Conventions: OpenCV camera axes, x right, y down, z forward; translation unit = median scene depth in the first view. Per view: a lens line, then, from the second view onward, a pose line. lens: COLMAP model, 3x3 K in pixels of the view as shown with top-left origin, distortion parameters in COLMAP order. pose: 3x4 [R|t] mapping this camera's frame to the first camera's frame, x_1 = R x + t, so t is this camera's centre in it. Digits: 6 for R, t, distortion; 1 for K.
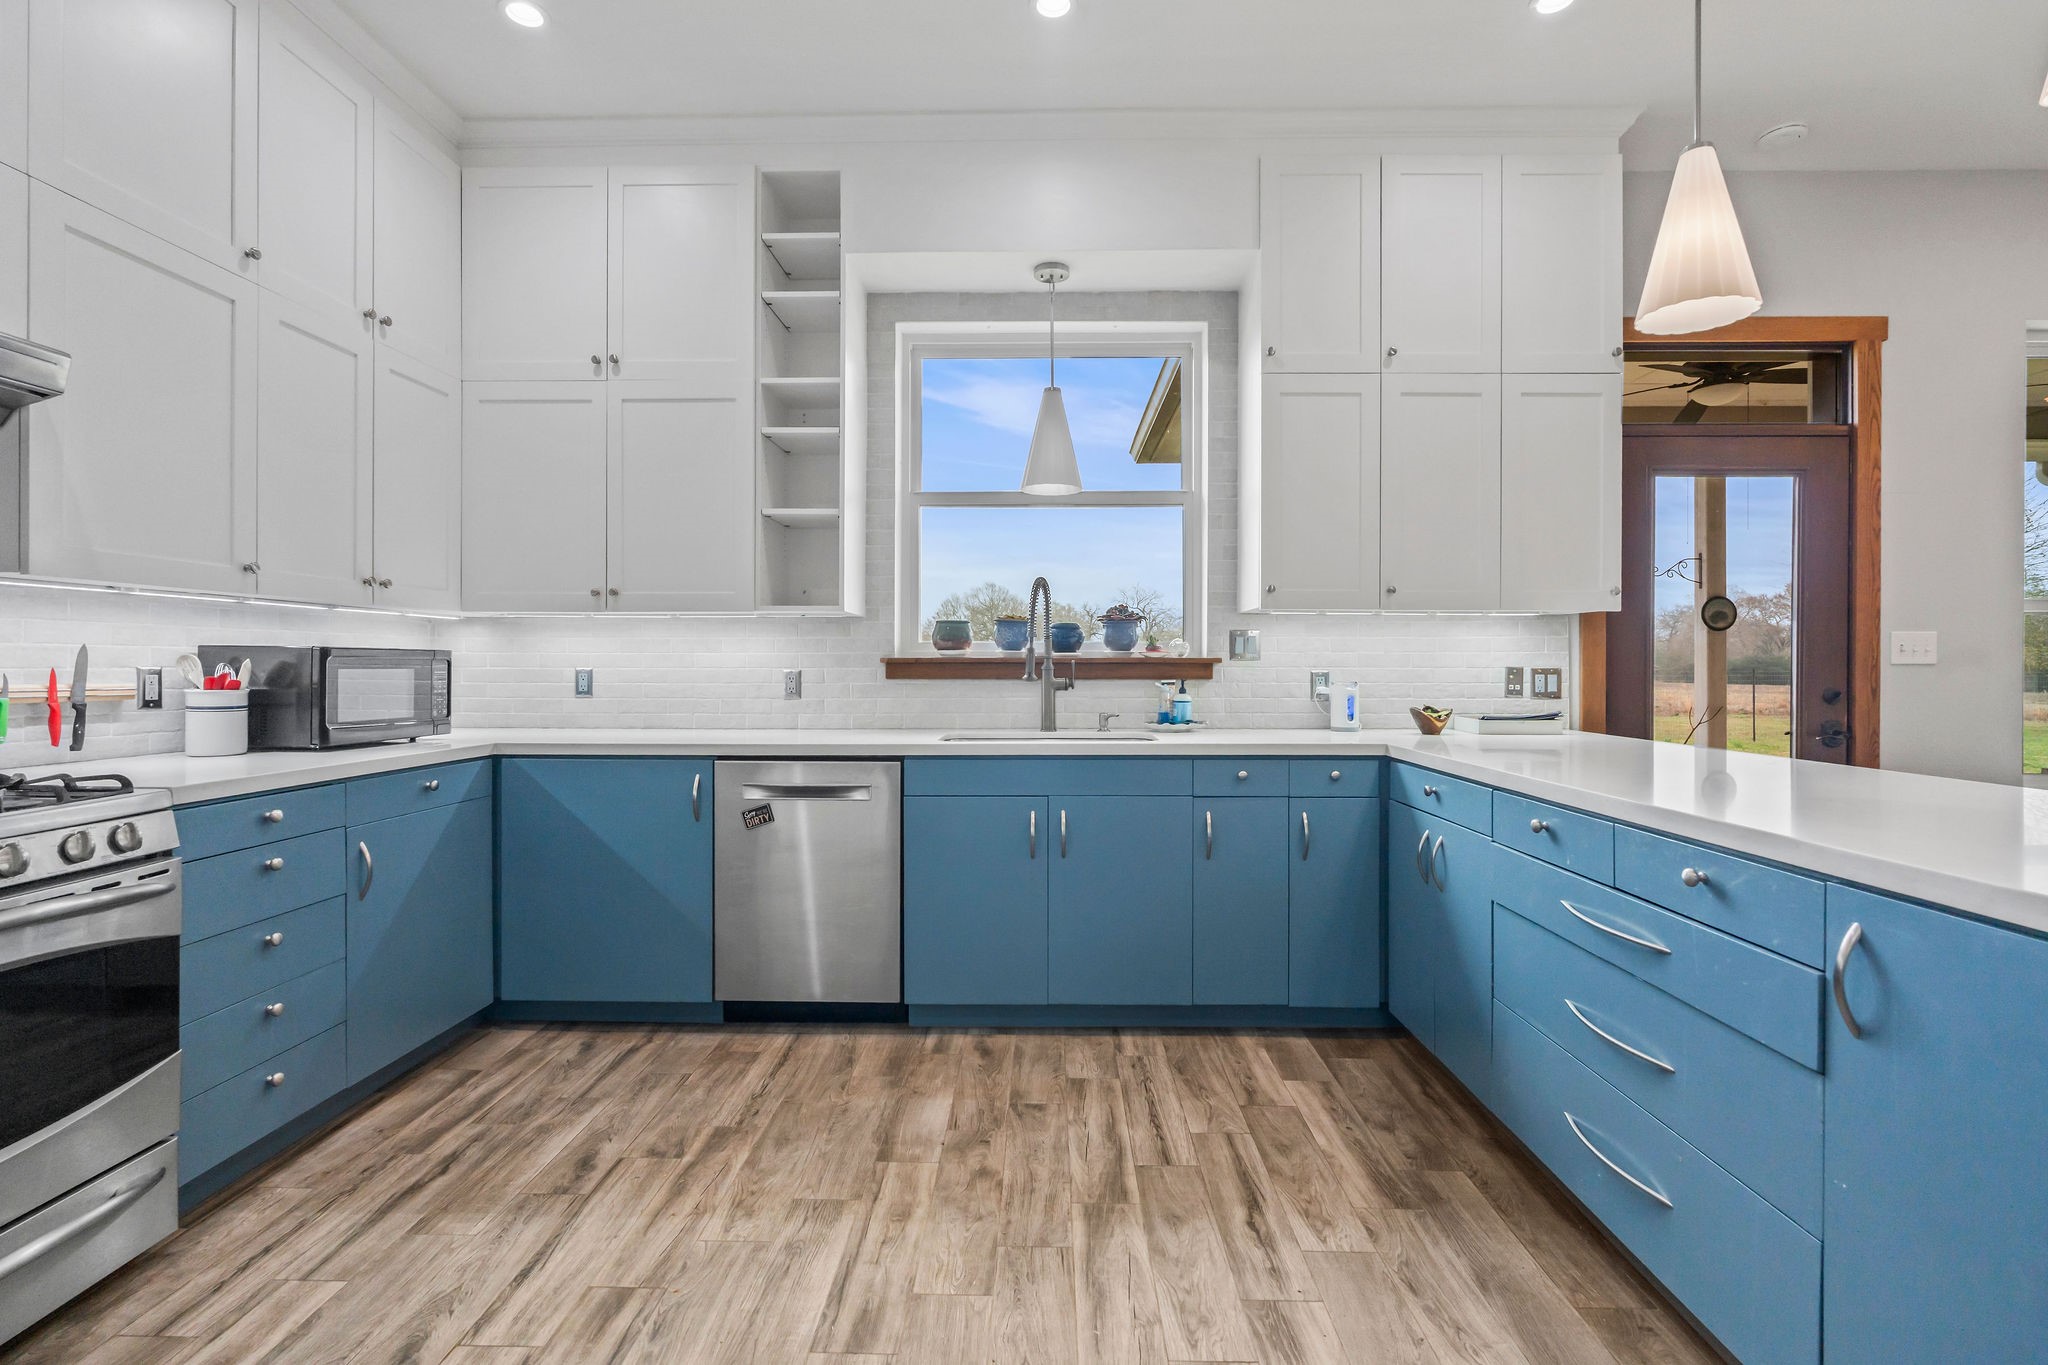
lens RADIAL K [[923.0, 0, 1030.4], [0, 923.0, 661.0], [0, 0, 1]] dist [0.001230, 0.000677]
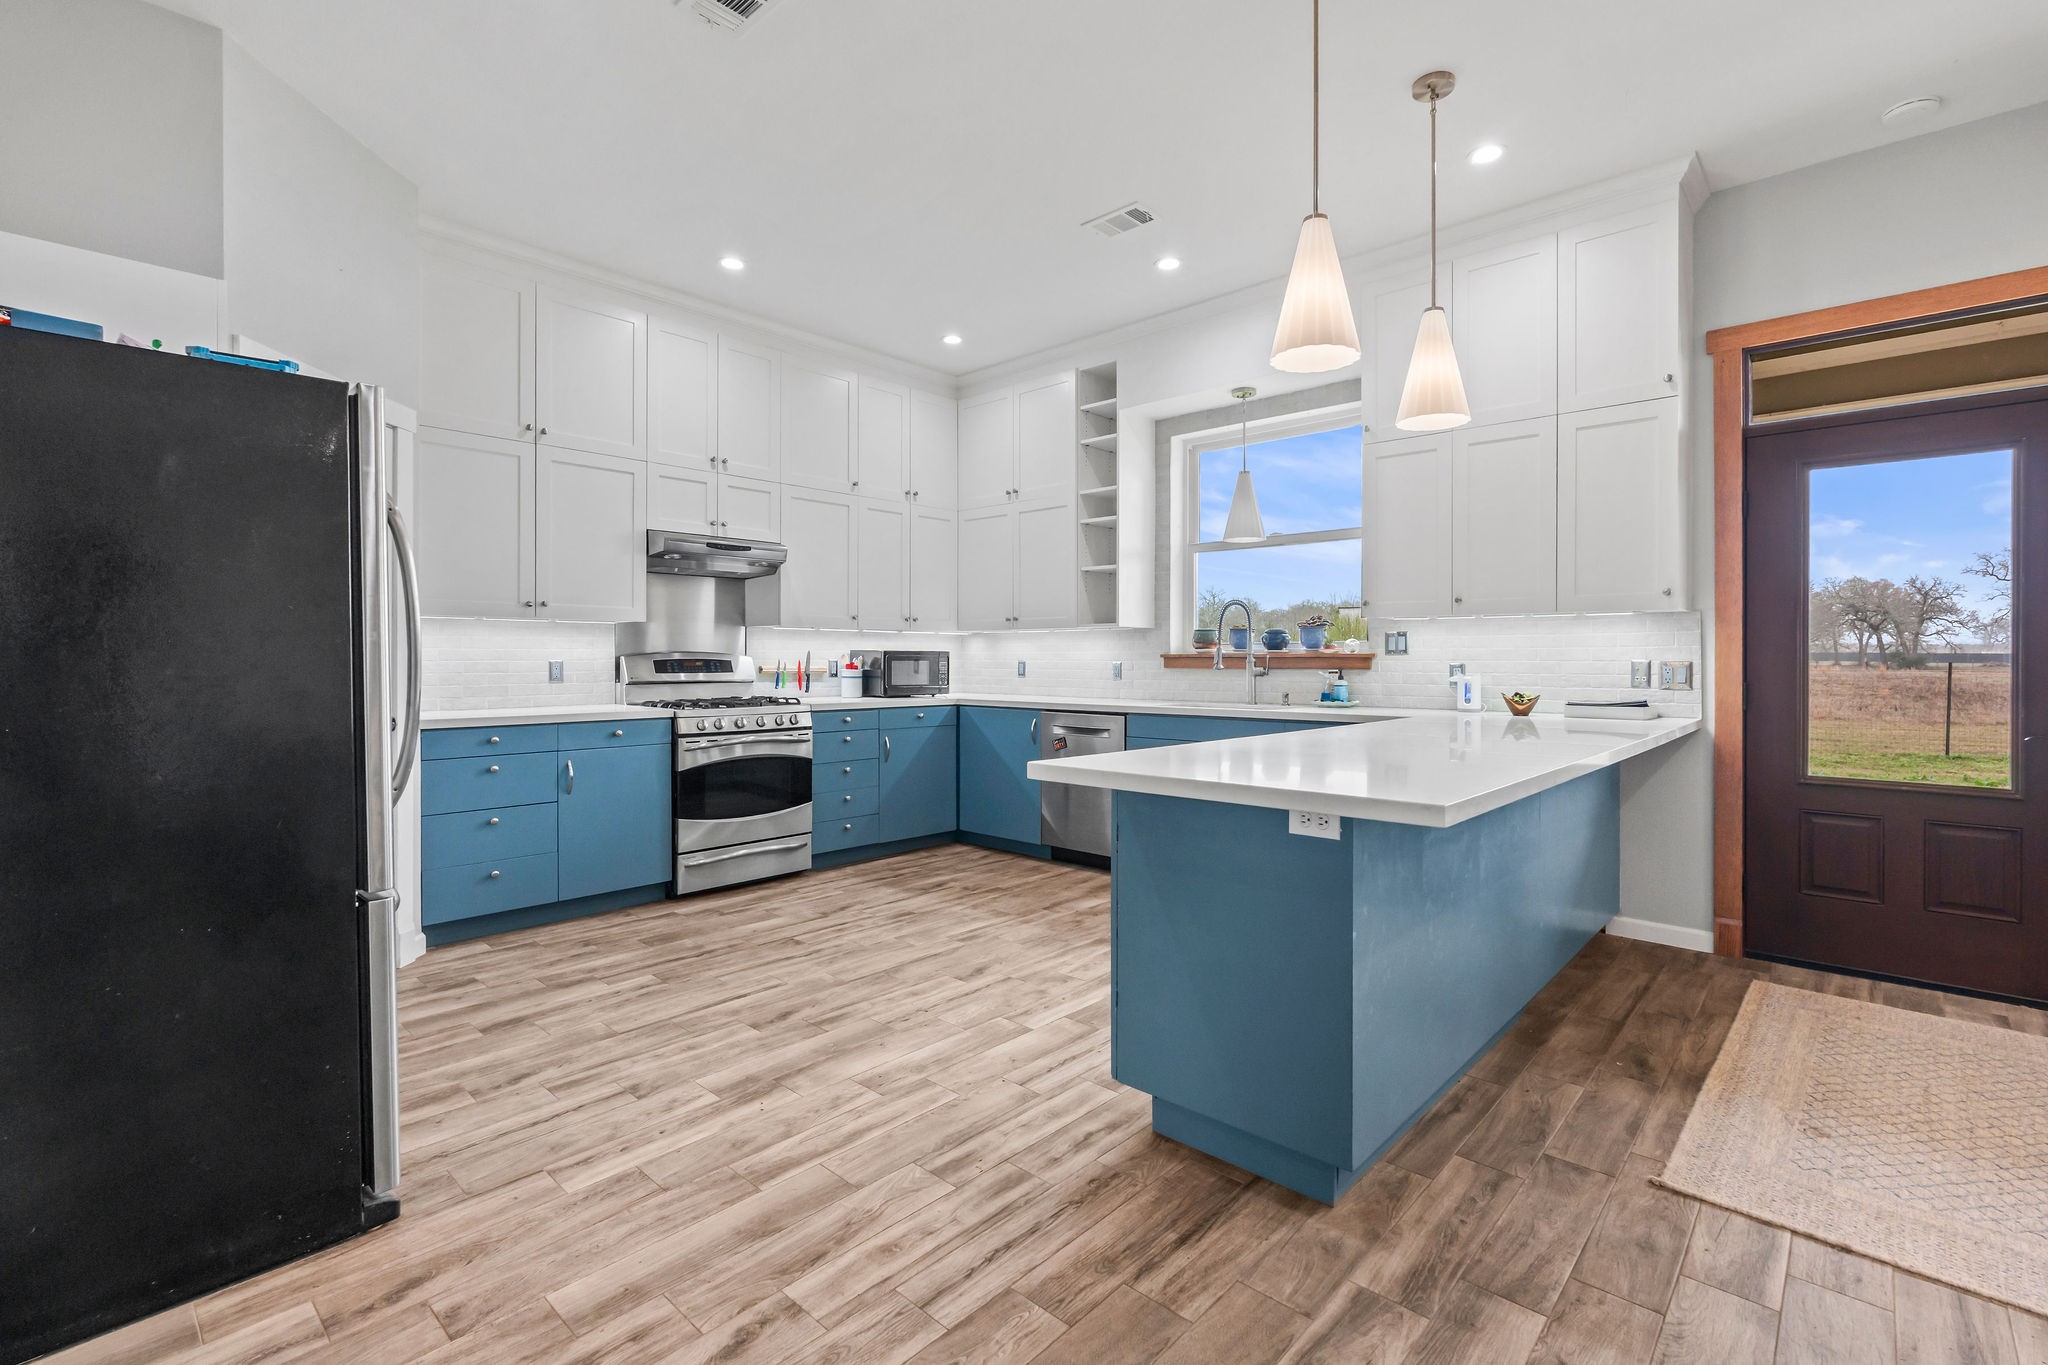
lens RADIAL K [[923.0, 0, 1030.4], [0, 923.0, 661.0], [0, 0, 1]] dist [0.001230, 0.000677]
pose [[0.749063, 0.000521, -0.662498, 0.838730], [0.001505, 0.999996, 0.002488, 0.003793], [0.662497, -0.002861, 0.749059, -0.371267]]
